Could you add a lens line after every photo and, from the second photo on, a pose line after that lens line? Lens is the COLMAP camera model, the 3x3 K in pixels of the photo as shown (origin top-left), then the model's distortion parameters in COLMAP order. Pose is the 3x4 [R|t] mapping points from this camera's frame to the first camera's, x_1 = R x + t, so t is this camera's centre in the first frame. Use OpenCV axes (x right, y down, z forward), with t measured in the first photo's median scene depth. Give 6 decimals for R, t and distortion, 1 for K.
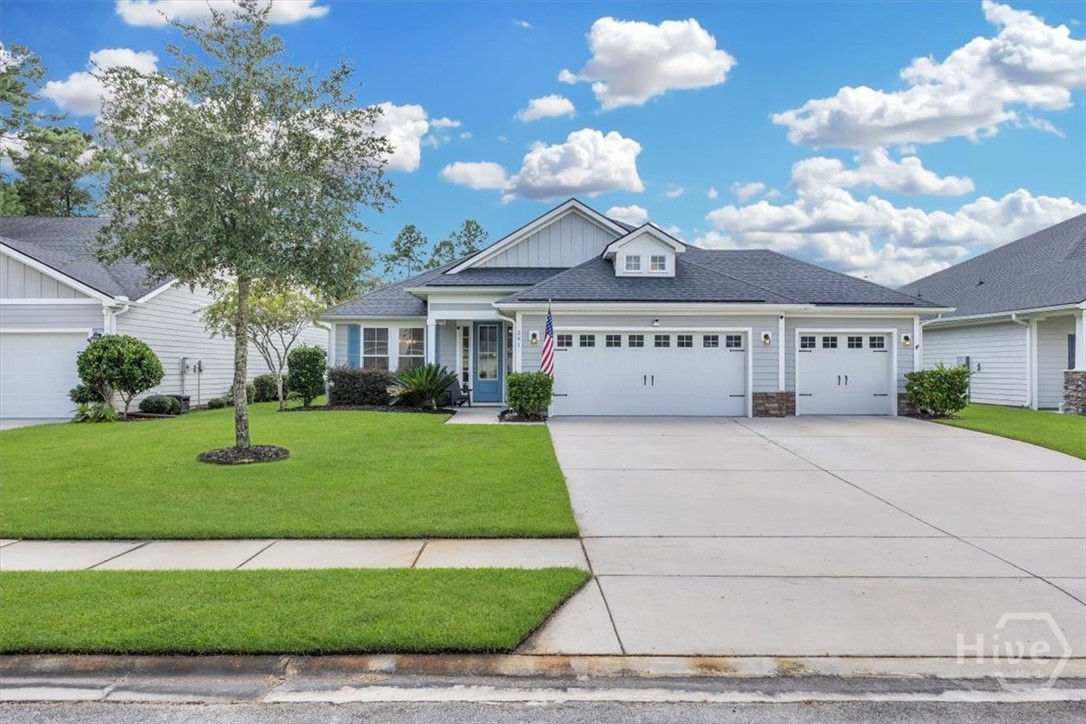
lens RADIAL K [[716.6, 0, 543.0], [0, 716.6, 362.0], [0, 0, 1]] dist [-0.000258, -0.003991]
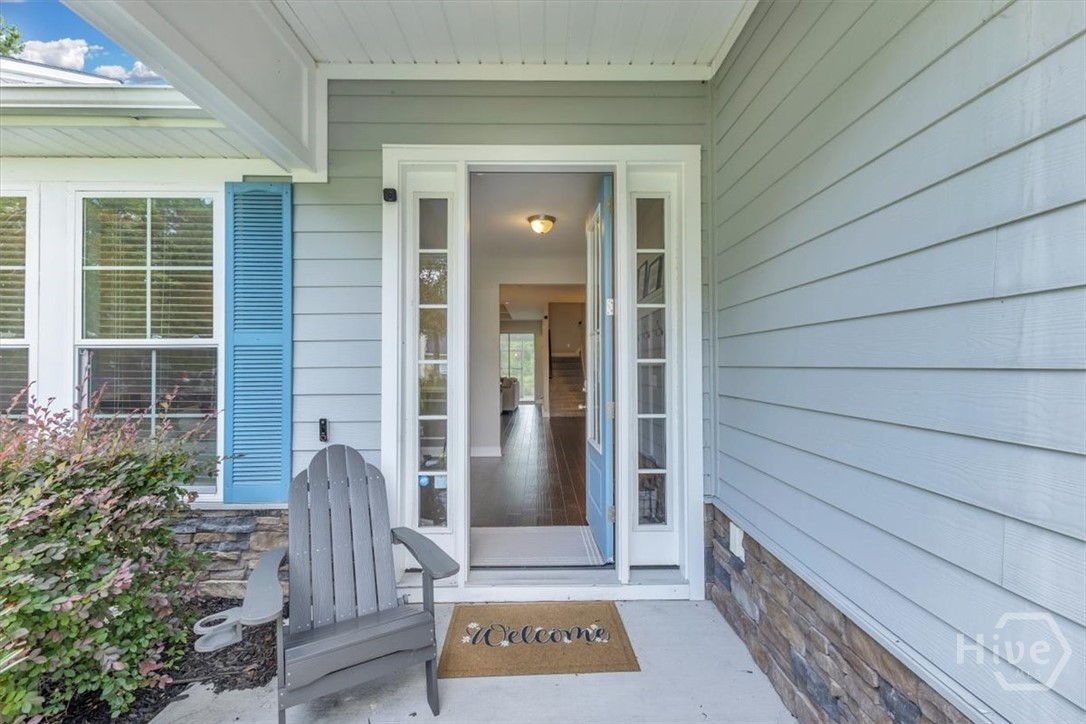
lens RADIAL K [[471.6, 0, 545.1], [0, 471.6, 359.9], [0, 0, 1]] dist [0.009290, -0.001305]
pose [[0.999795, -0.002258, 0.020102, -0.092074], [0.002270, 0.999997, -0.000593, -0.004033], [-0.020101, 0.000639, 0.999798, 1.010331]]
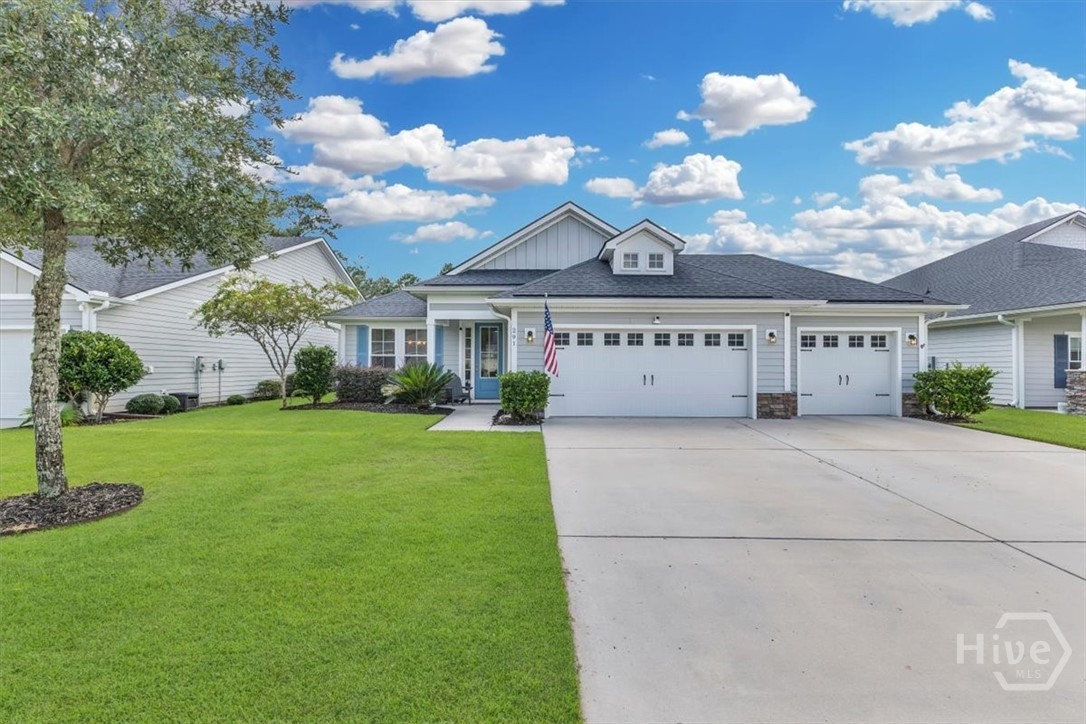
lens RADIAL K [[471.6, 0, 545.1], [0, 471.6, 359.9], [0, 0, 1]] dist [0.009290, -0.001305]
pose [[0.999999, 0.001184, 0.000213, 0.007413], [-0.001183, 0.999989, -0.004434, 0.001328], [-0.000219, 0.004434, 0.999990, 0.349298]]
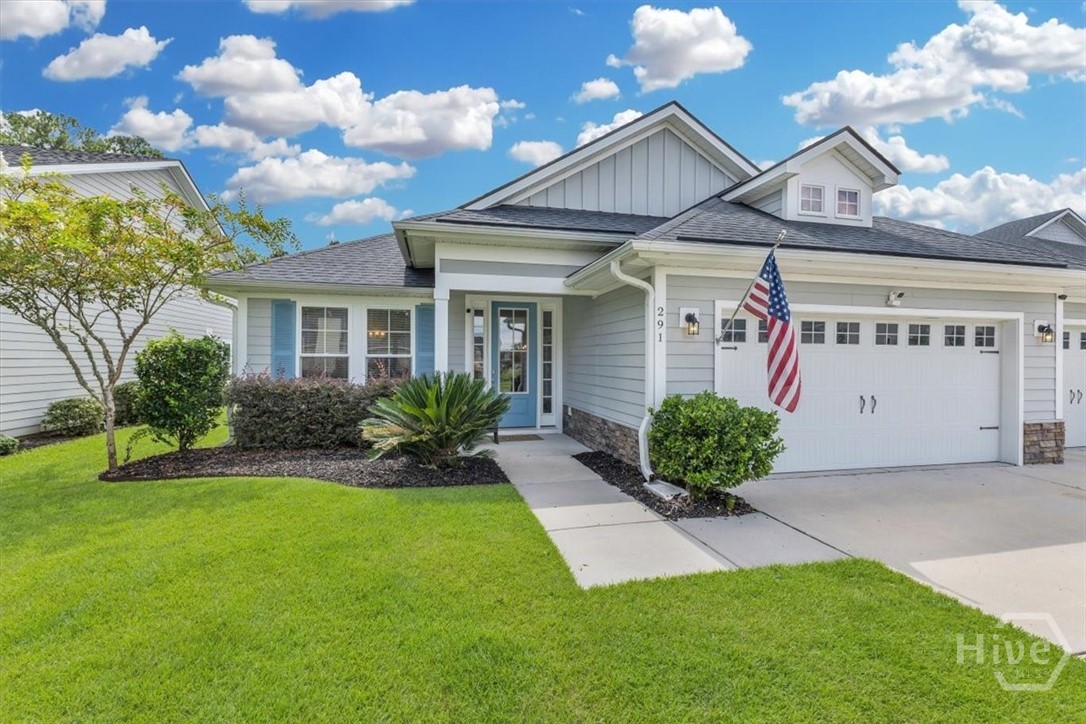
lens RADIAL K [[476.4, 0, 543.0], [0, 476.4, 362.0], [0, 0, 1]] dist [0.011550, -0.000108]
pose [[0.971968, 0.001686, 0.235105, -0.177187], [-0.004915, 0.999902, 0.013146, -0.010716], [-0.235060, -0.013933, 0.971881, 0.675349]]
